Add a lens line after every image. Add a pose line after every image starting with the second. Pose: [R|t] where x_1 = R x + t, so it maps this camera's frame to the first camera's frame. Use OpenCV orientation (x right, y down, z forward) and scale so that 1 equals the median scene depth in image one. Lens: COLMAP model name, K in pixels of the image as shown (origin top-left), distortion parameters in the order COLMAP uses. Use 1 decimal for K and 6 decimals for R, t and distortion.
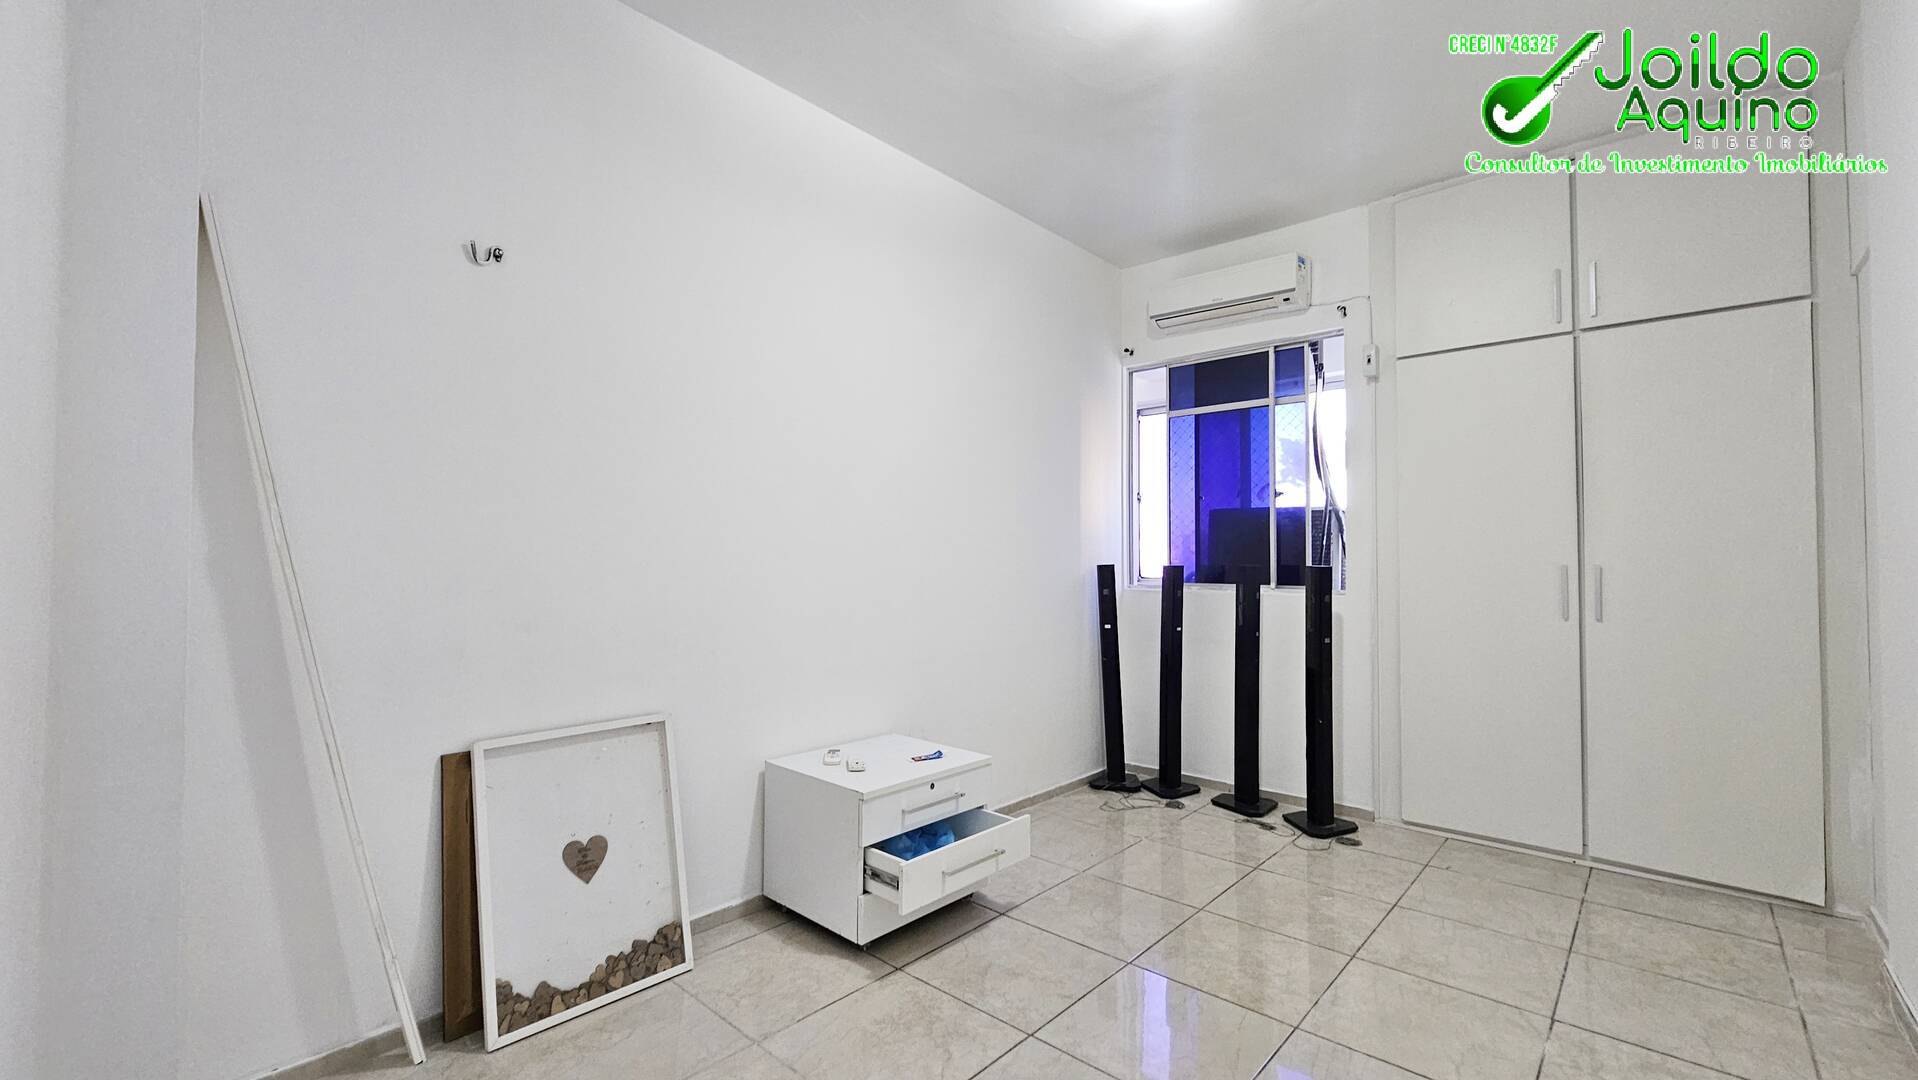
lens RADIAL K [[788.5, 0, 959.3], [0, 788.5, 543.7], [0, 0, 1]] dist [-0.001765, 0.000472]
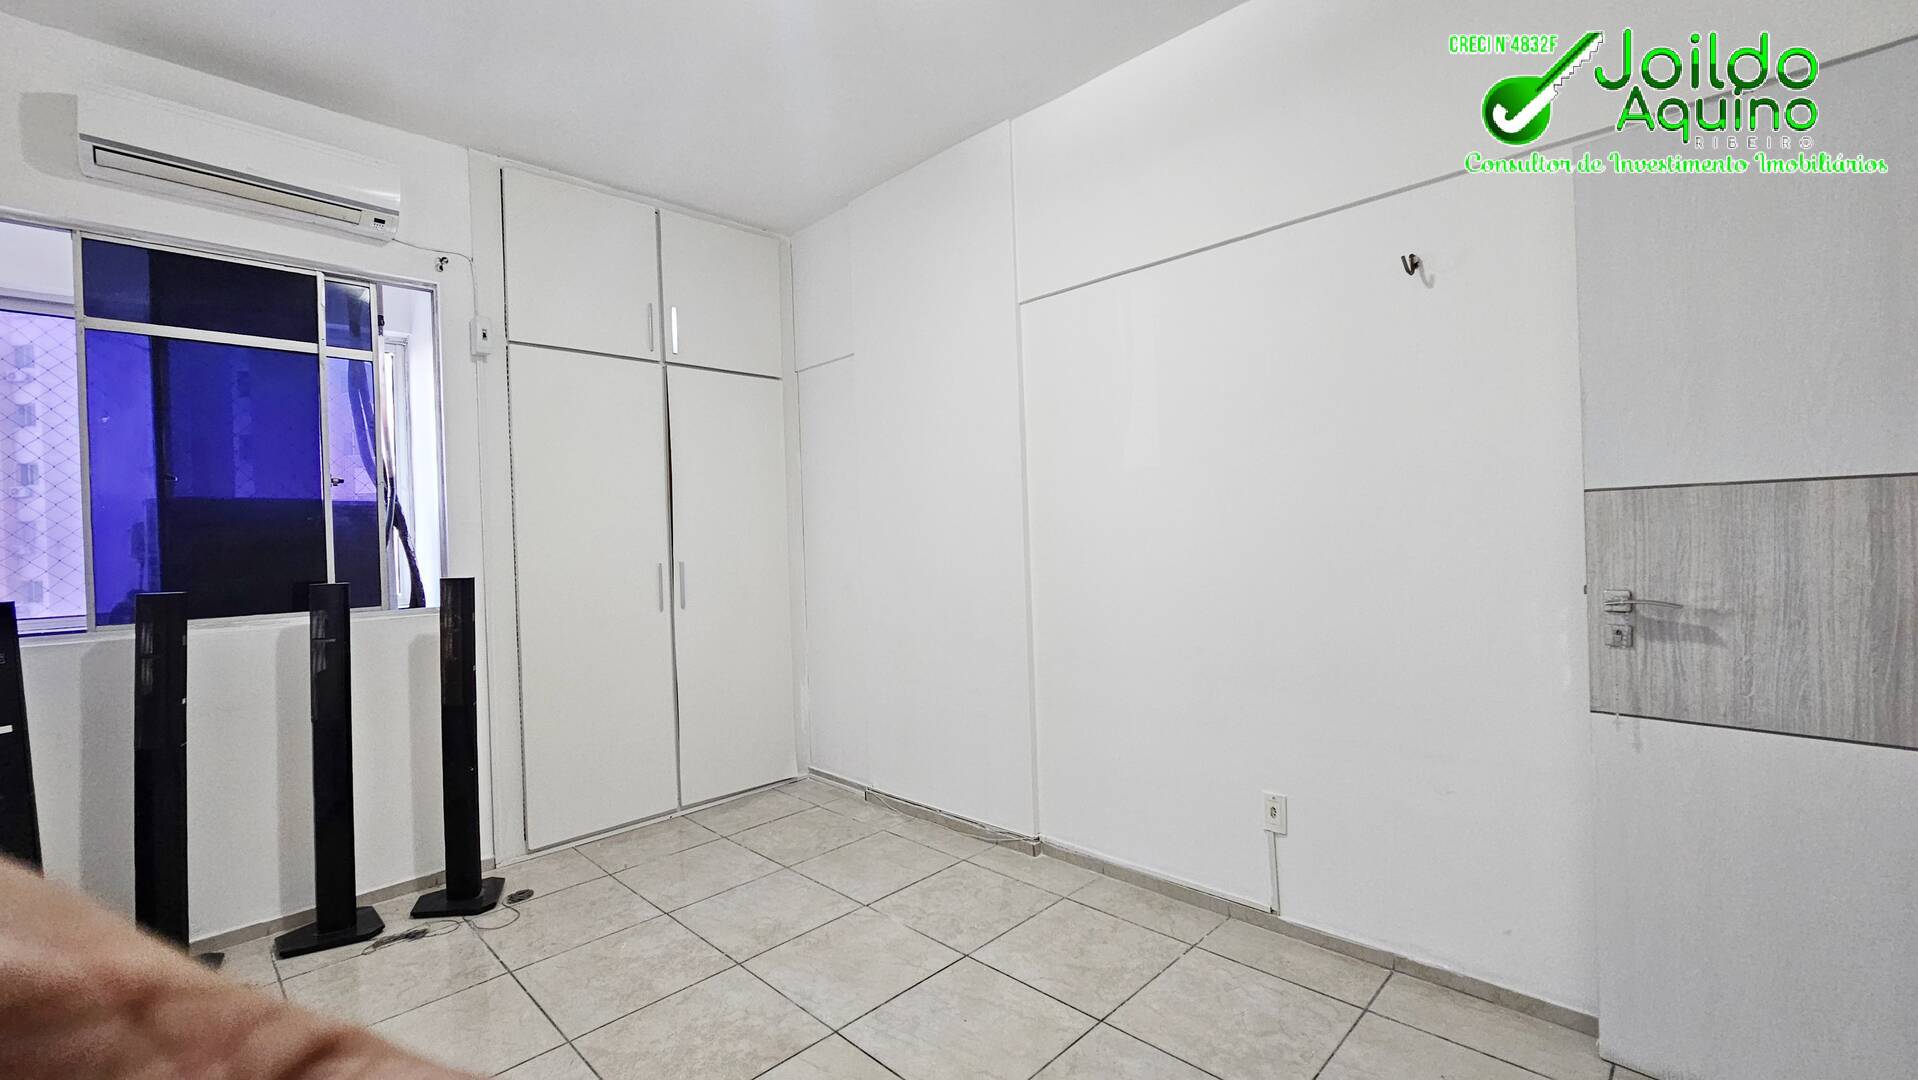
lens RADIAL K [[788.5, 0, 960.6], [0, 788.5, 539.5], [0, 0, 1]] dist [-0.001765, 0.000472]
pose [[0.043717, -0.010332, 0.998991, -0.318640], [0.014771, 0.999844, 0.009695, -0.010717], [-0.998935, 0.014332, 0.043863, 0.450597]]
